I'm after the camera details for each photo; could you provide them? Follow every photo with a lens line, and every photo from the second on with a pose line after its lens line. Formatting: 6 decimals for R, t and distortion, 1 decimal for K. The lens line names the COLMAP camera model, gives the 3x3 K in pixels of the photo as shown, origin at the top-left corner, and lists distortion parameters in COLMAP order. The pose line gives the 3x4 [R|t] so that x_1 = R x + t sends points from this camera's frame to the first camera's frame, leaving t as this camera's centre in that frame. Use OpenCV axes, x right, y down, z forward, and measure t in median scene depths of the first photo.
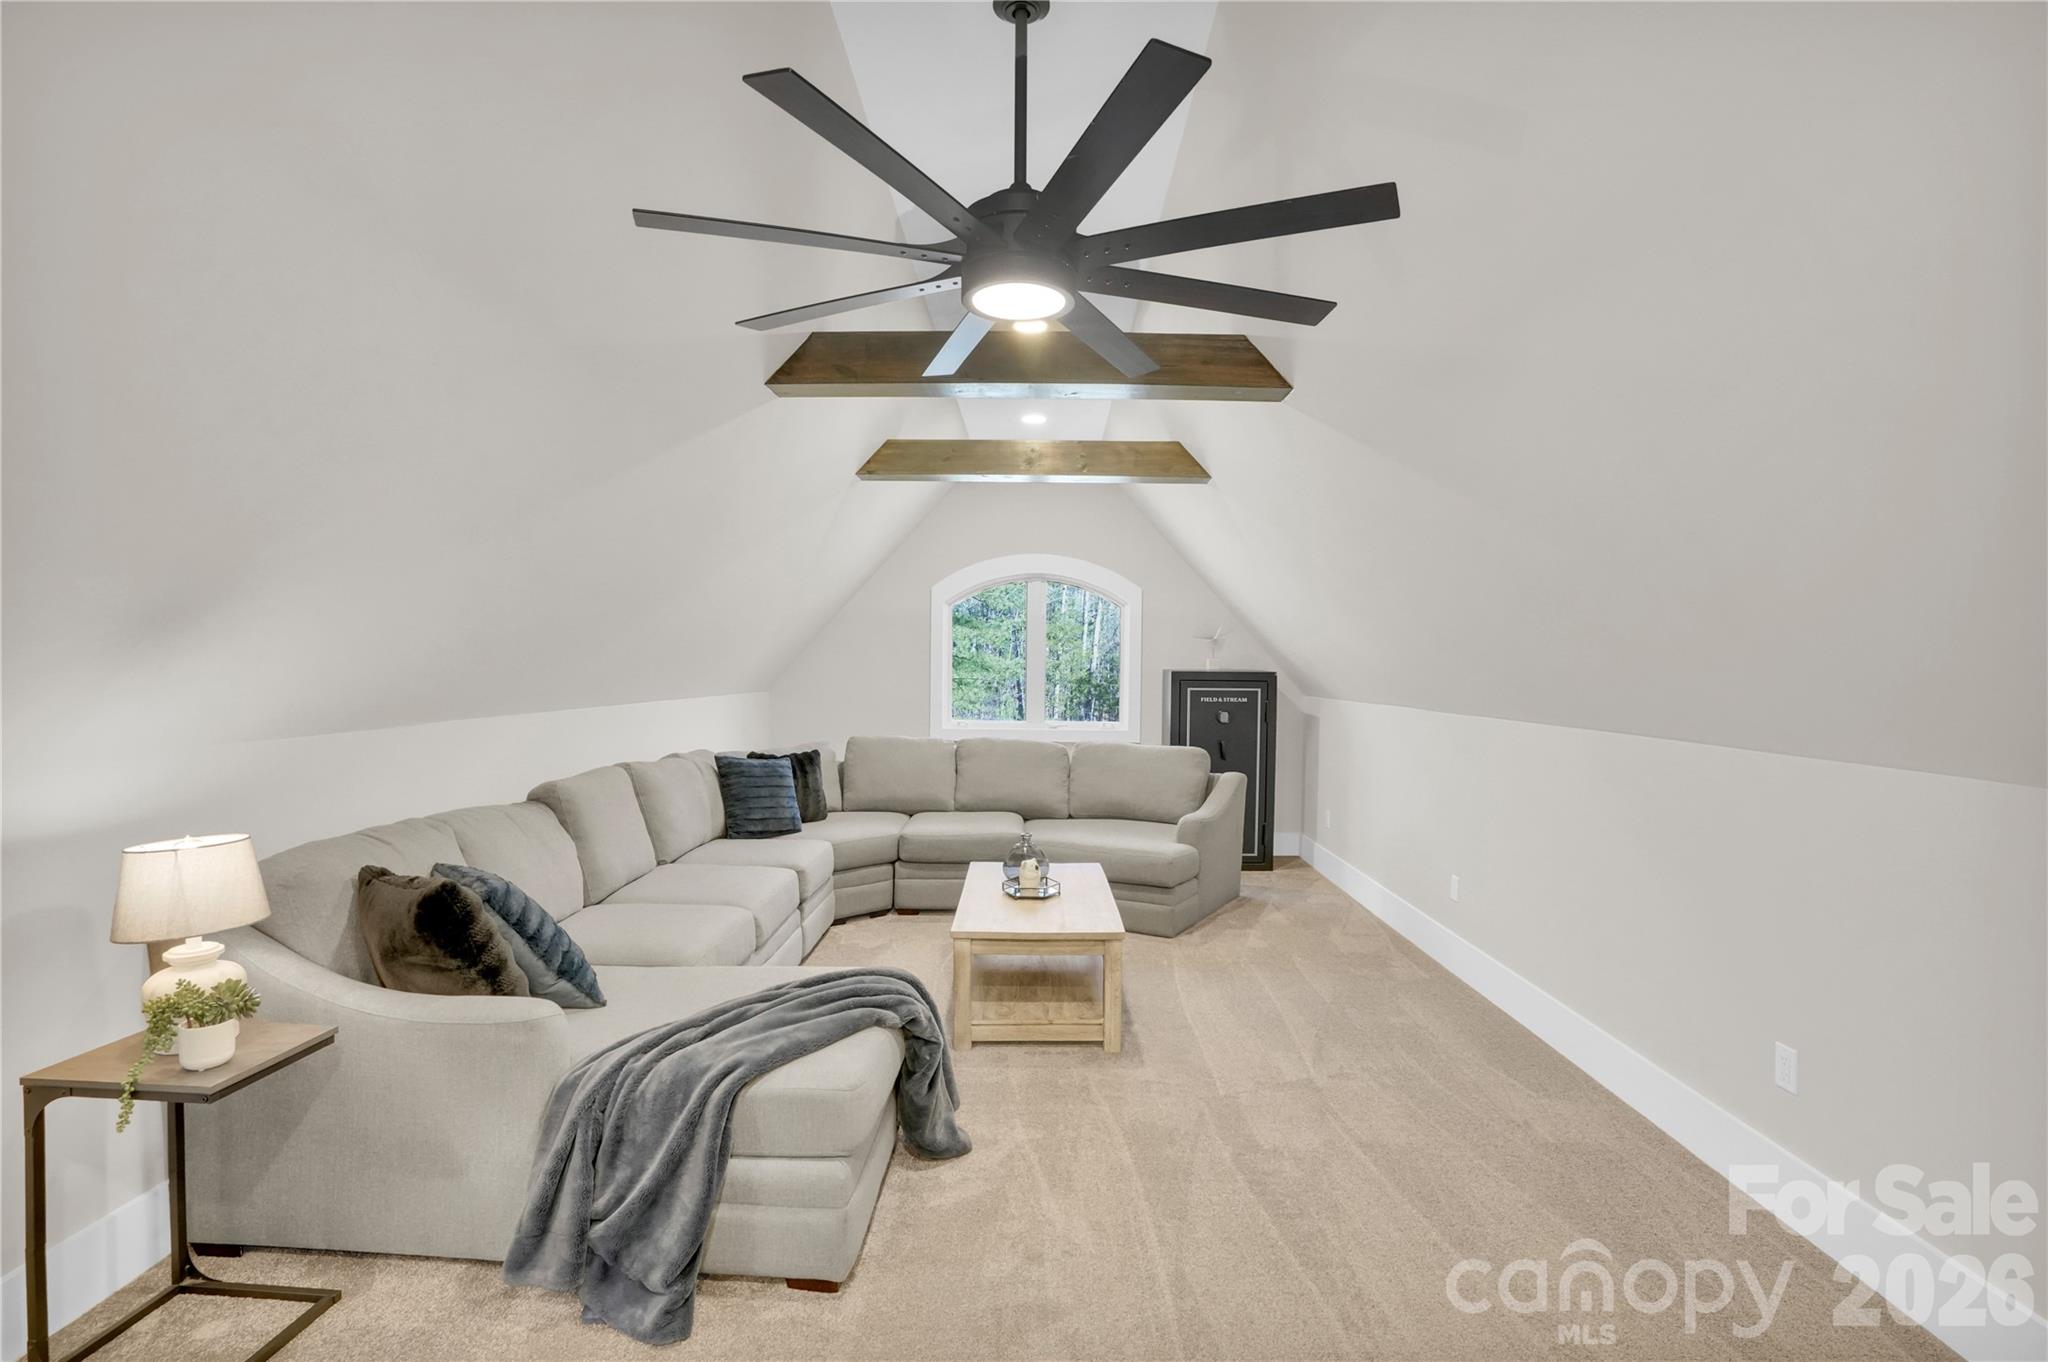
lens RADIAL K [[951.9, 0, 1021.4], [0, 951.9, 668.2], [0, 0, 1]] dist [-0.004212, -0.000833]
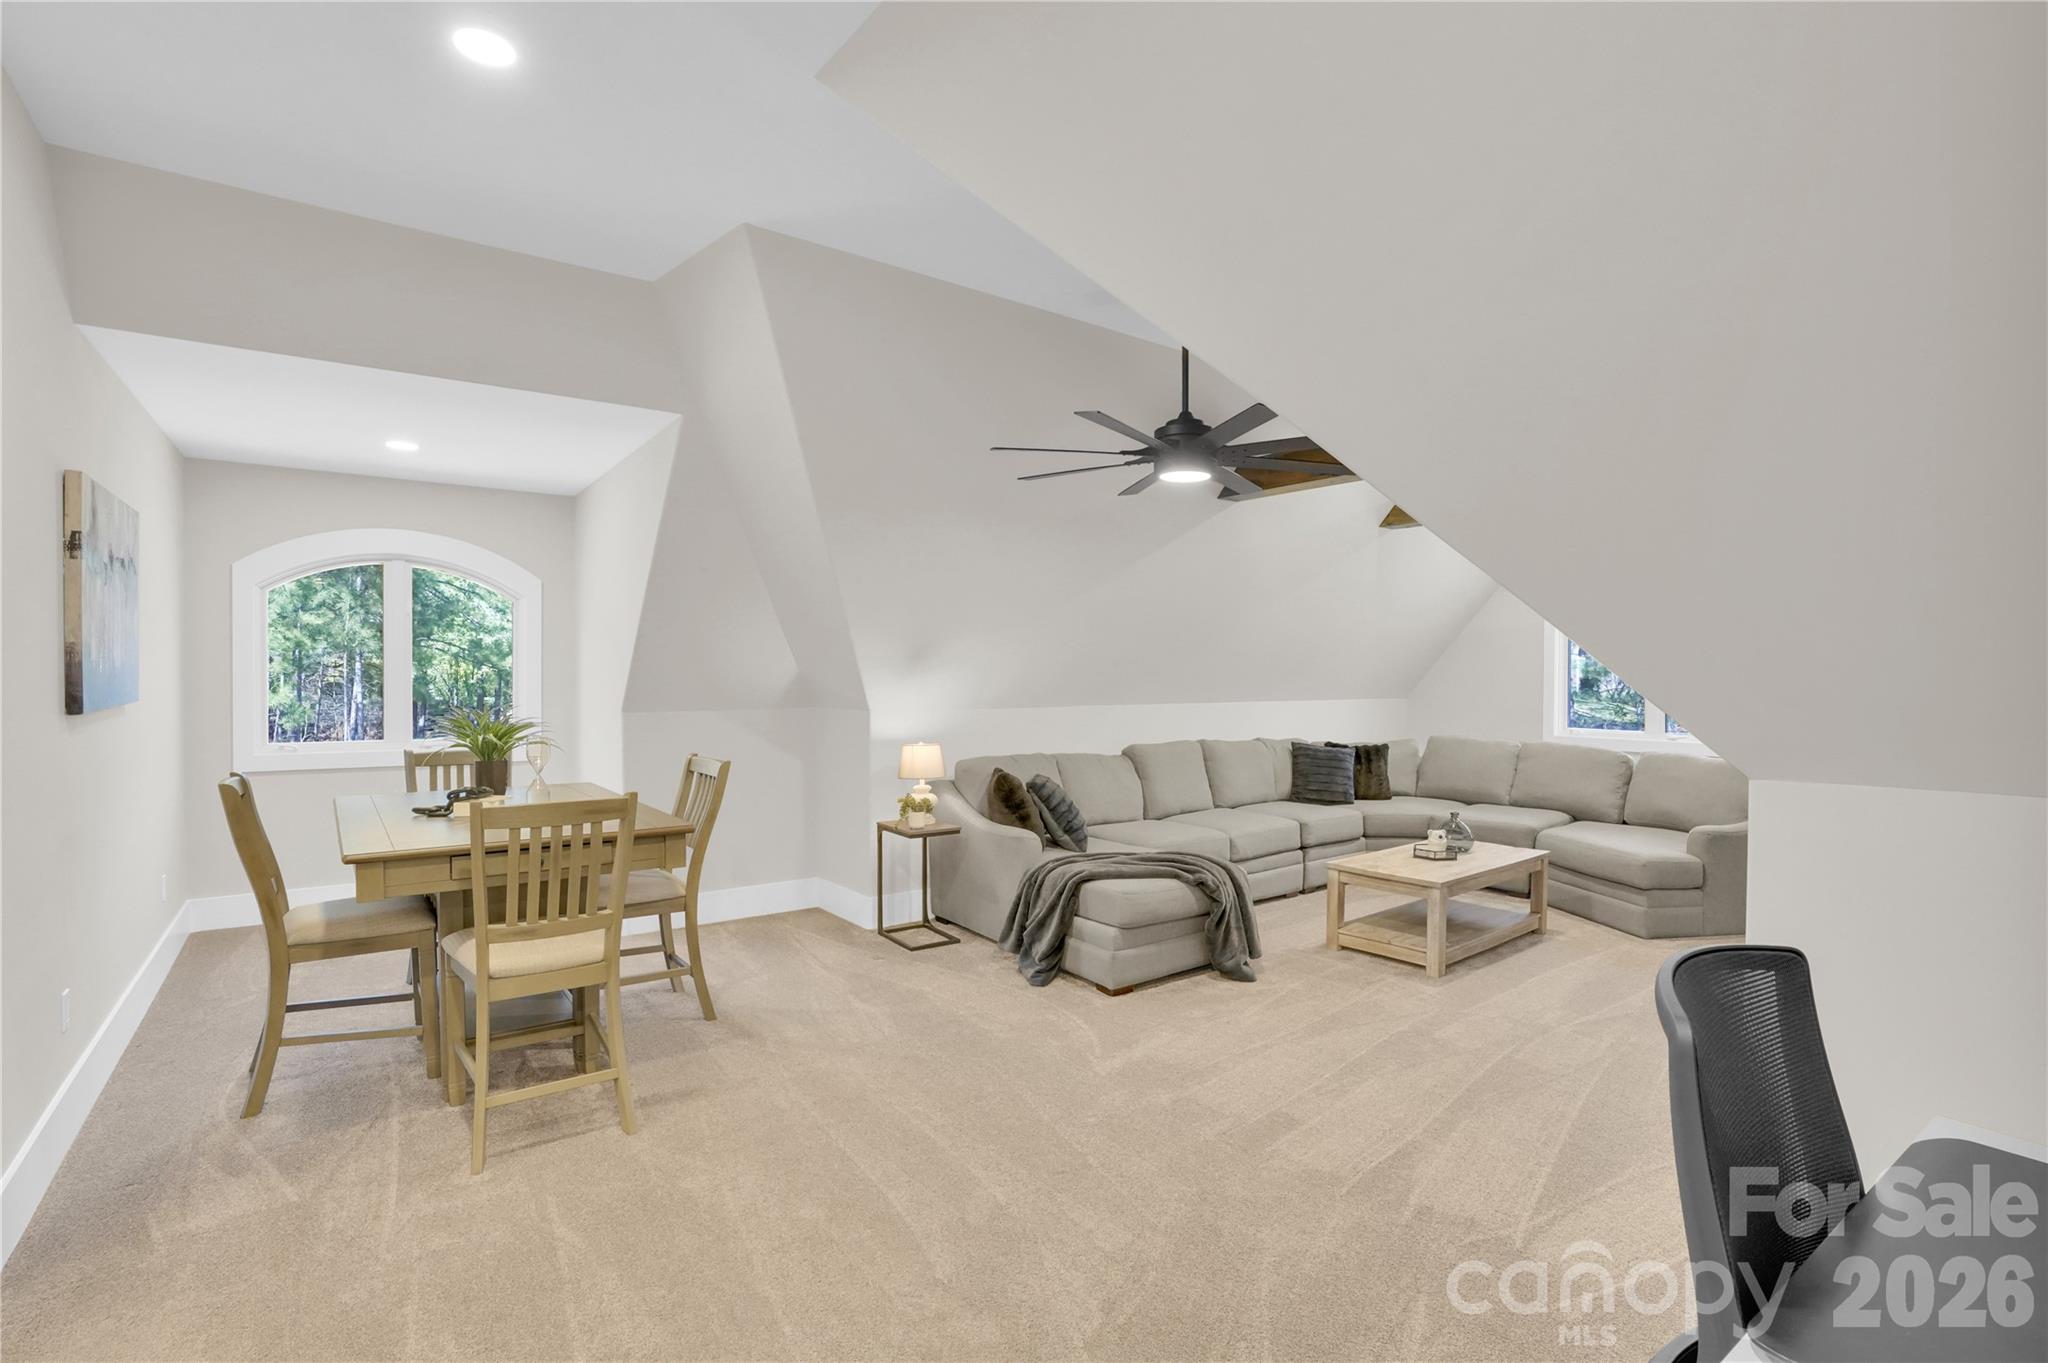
lens RADIAL K [[902.9, 0, 1030.7], [0, 902.9, 663.1], [0, 0, 1]] dist [0.001230, 0.000353]
pose [[0.643162, -0.016265, -0.765557, 0.712060], [0.000081, 0.999776, -0.021174, 0.010308], [0.765730, 0.013557, 0.643019, -0.204667]]
